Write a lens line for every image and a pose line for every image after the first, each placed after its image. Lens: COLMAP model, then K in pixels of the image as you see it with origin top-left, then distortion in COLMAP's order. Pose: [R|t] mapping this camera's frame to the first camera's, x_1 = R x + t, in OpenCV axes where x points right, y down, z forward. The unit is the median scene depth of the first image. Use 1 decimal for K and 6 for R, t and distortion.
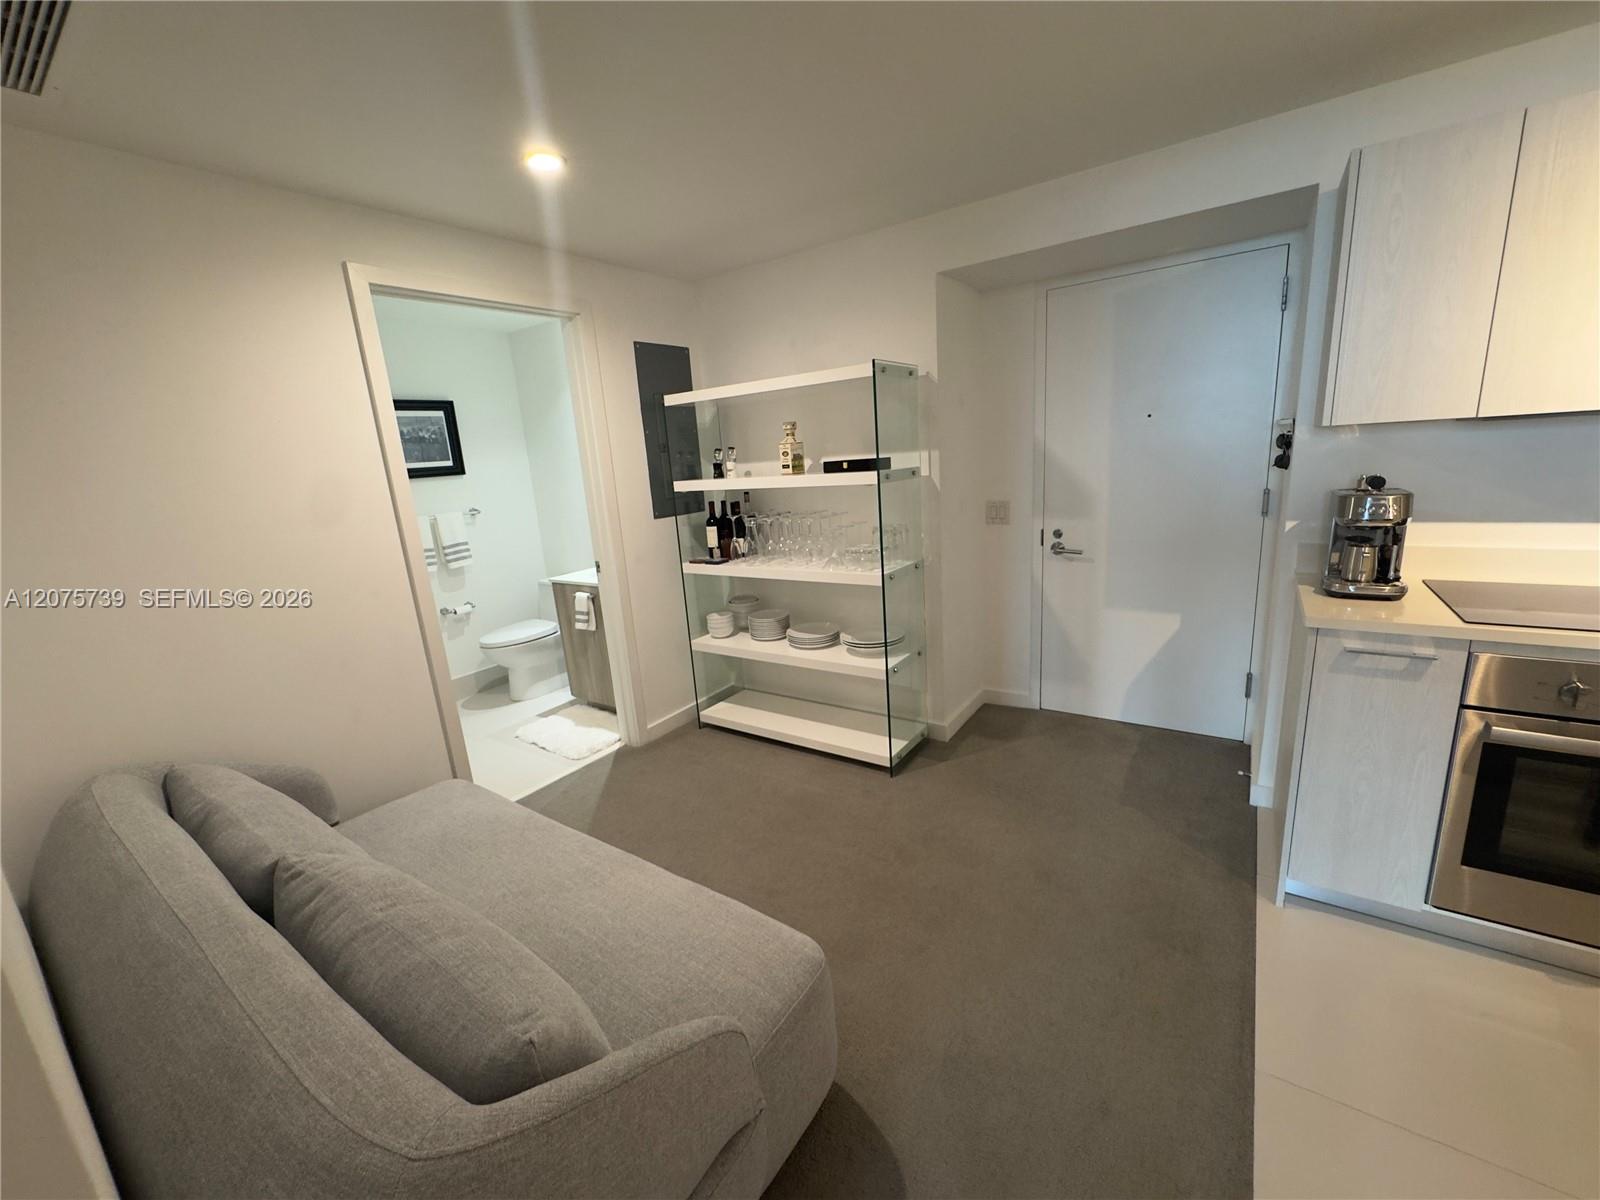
lens RADIAL K [[639.8, 0, 798.2], [0, 639.8, 600.3], [0, 0, 1]] dist [-0.001377, -0.001132]
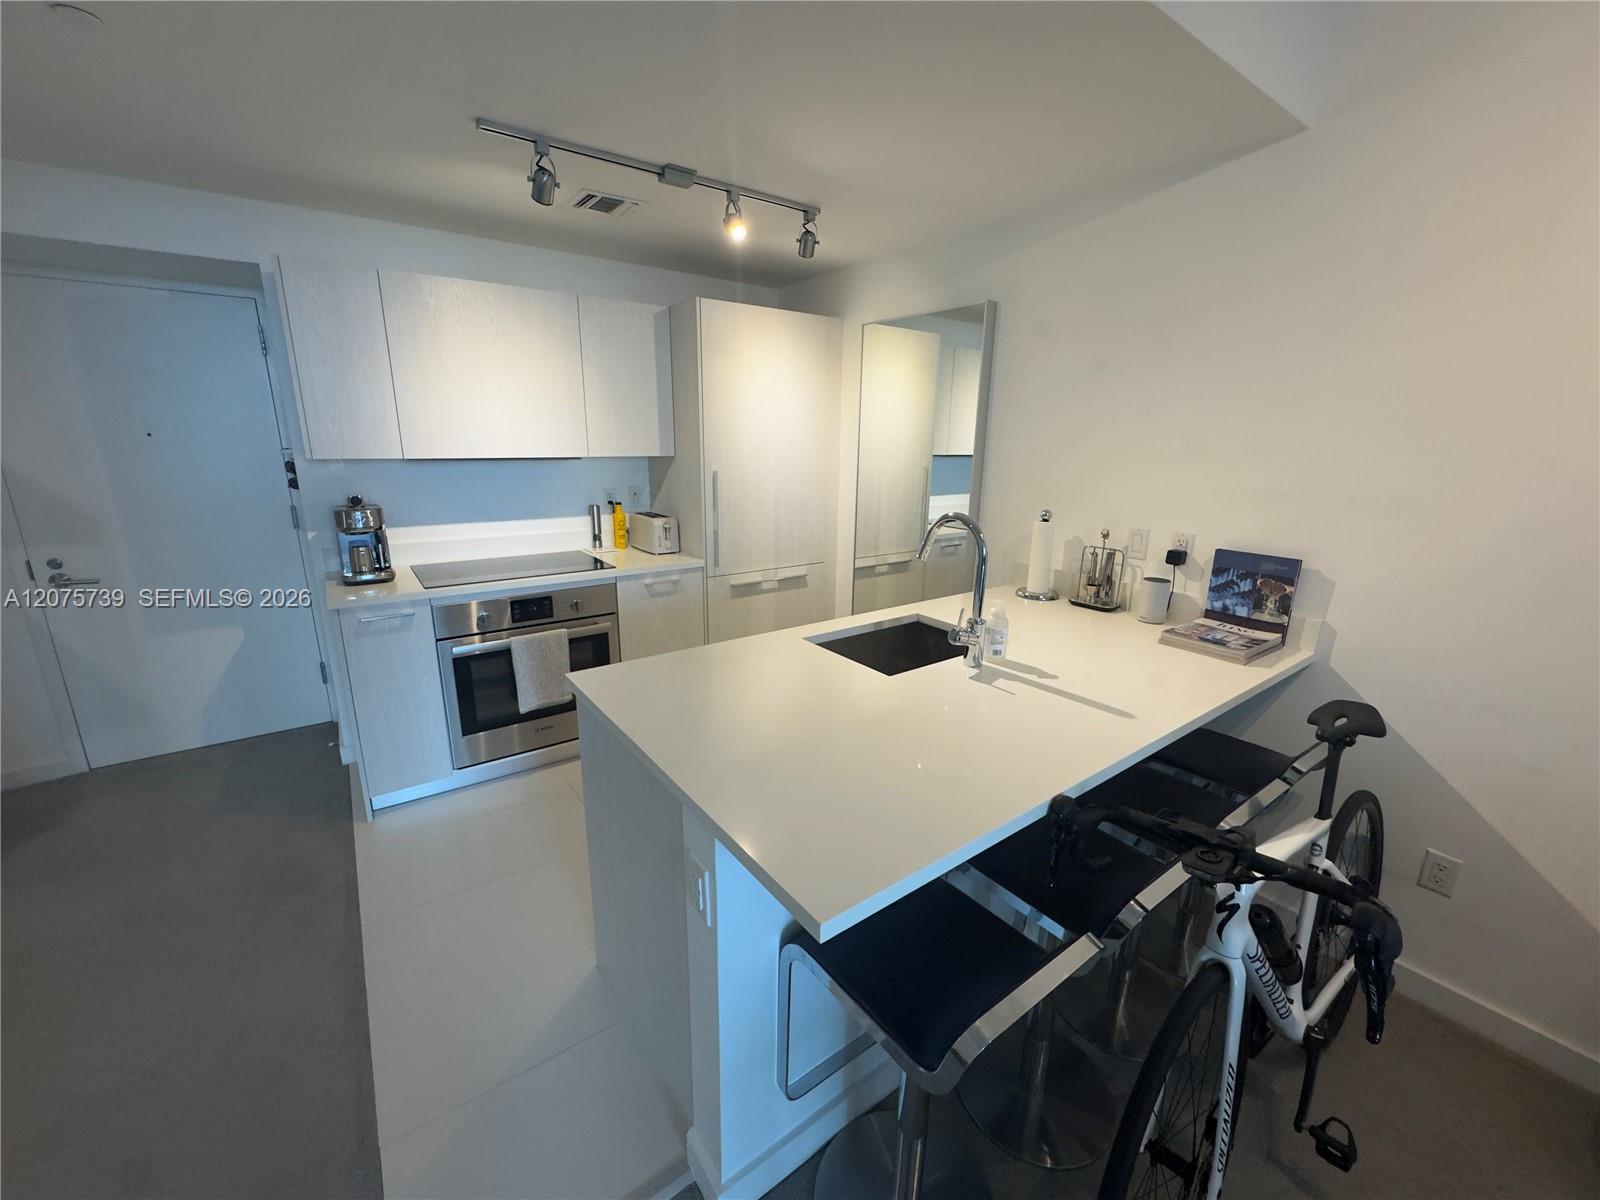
lens RADIAL K [[639.8, 0, 800.7], [0, 639.8, 597.4], [0, 0, 1]] dist [-0.001377, -0.001132]
pose [[0.327210, -0.161006, 0.931134, -0.075659], [0.180463, 0.977889, 0.105674, 0.032330], [-0.927560, 0.133457, 0.349030, -0.237375]]
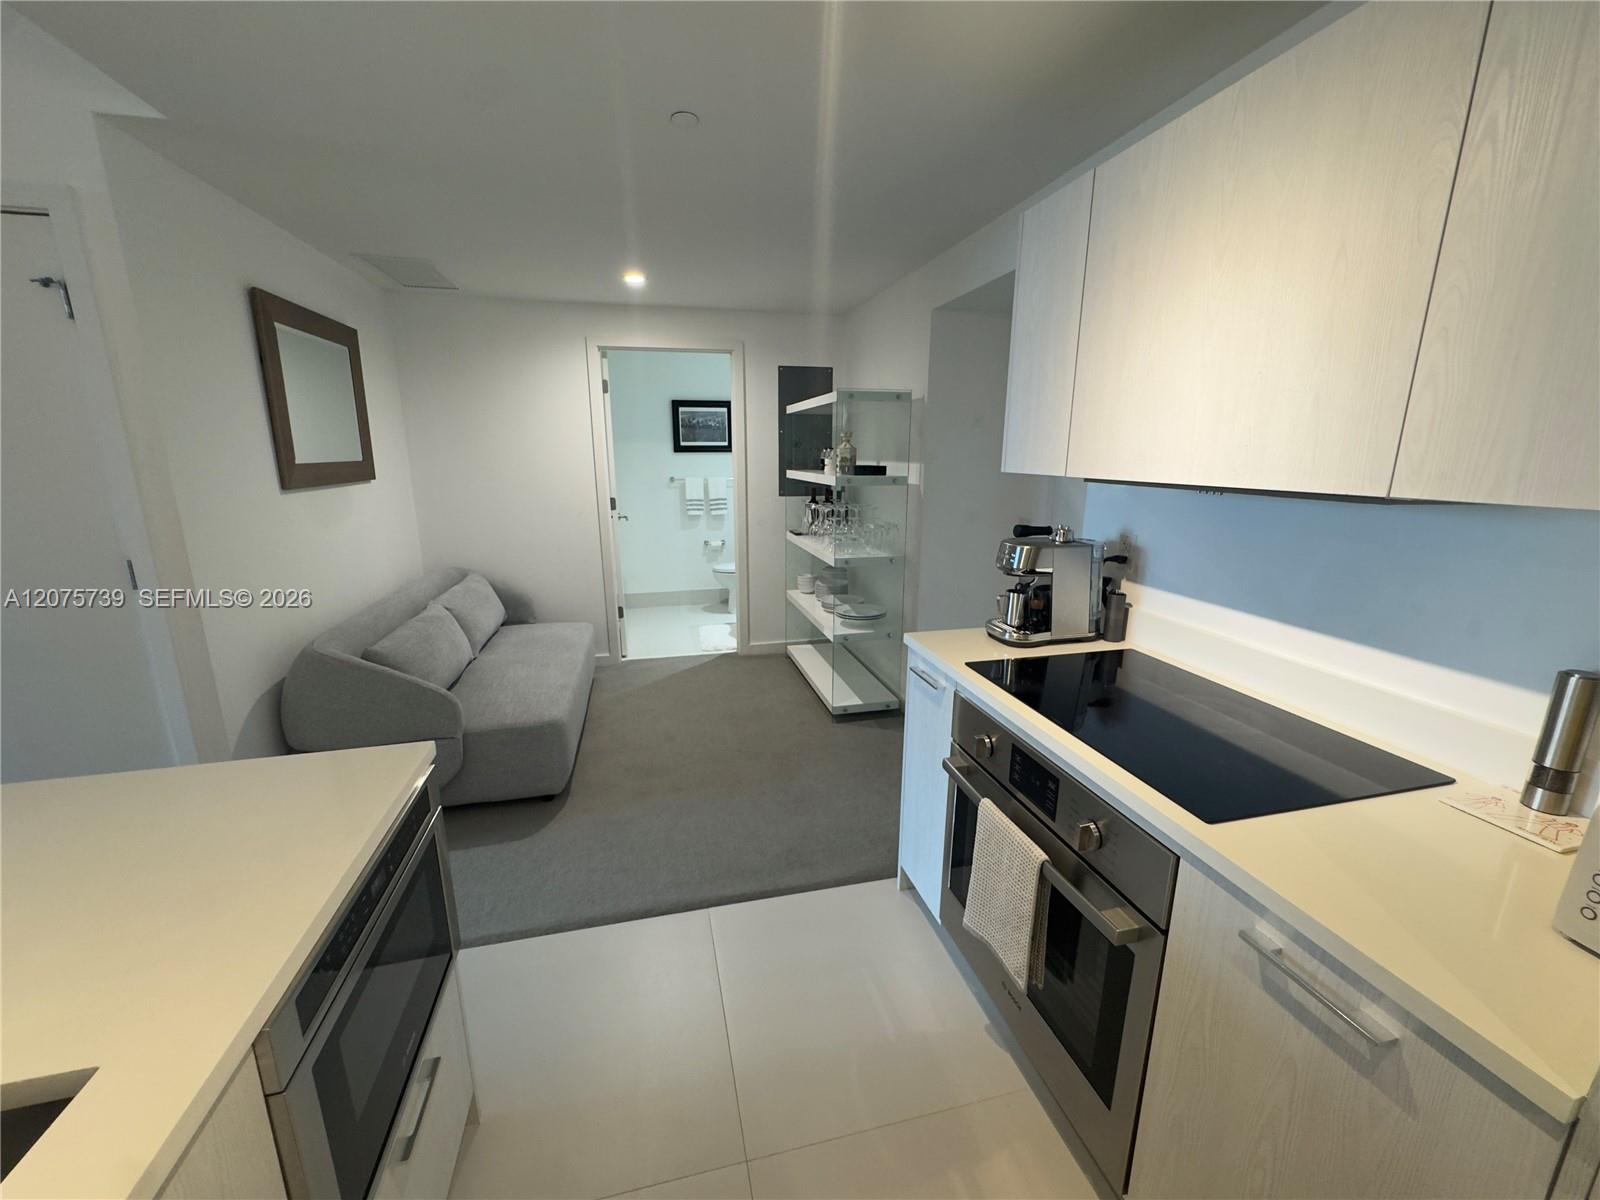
lens RADIAL K [[639.8, 0, 796.8], [0, 639.8, 601.8], [0, 0, 1]] dist [-0.001377, -0.001132]
pose [[0.746084, 0.222763, -0.627484, 0.840525], [-0.202750, 0.973630, 0.104578, -0.069410], [0.634233, 0.049199, 0.771575, -0.014286]]
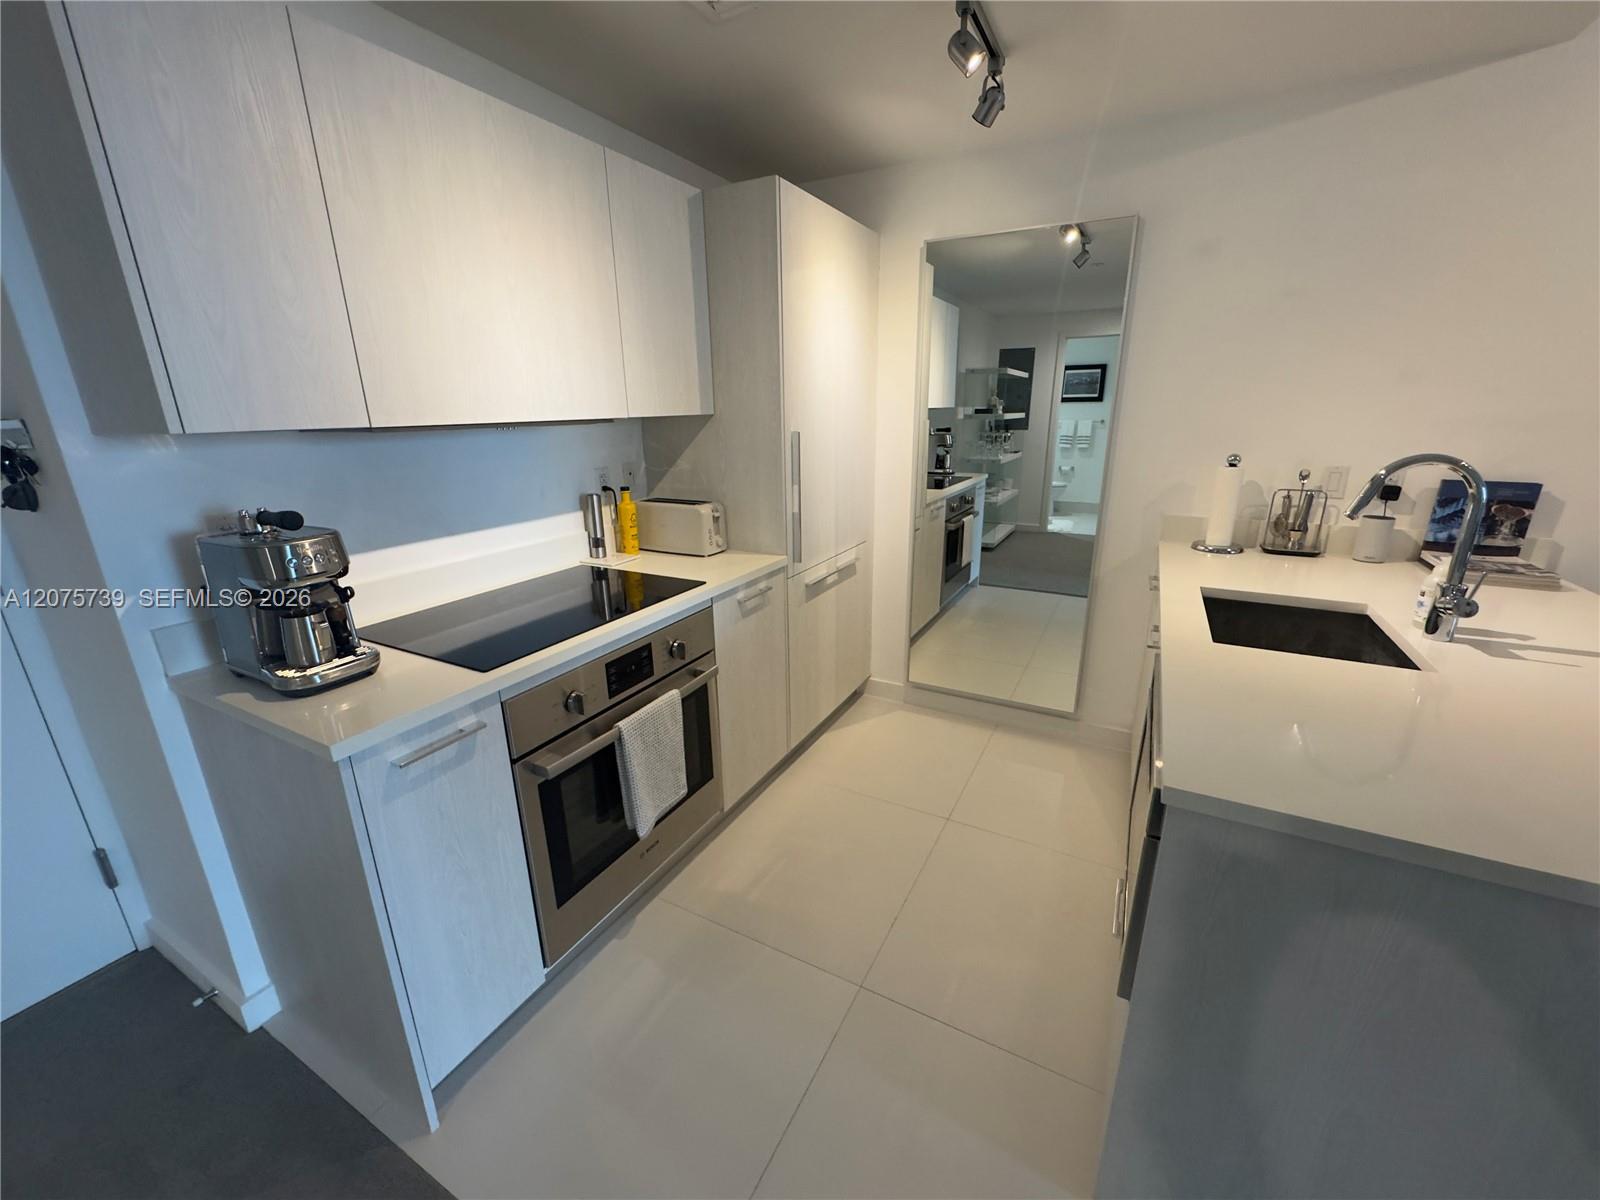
lens RADIAL K [[639.8, 0, 801.5], [0, 639.8, 599.5], [0, 0, 1]] dist [-0.001377, -0.001132]
pose [[-0.112291, -0.223844, 0.968135, 0.116475], [0.245963, 0.937716, 0.245339, -0.089232], [-0.962753, 0.265674, -0.050240, 0.345798]]
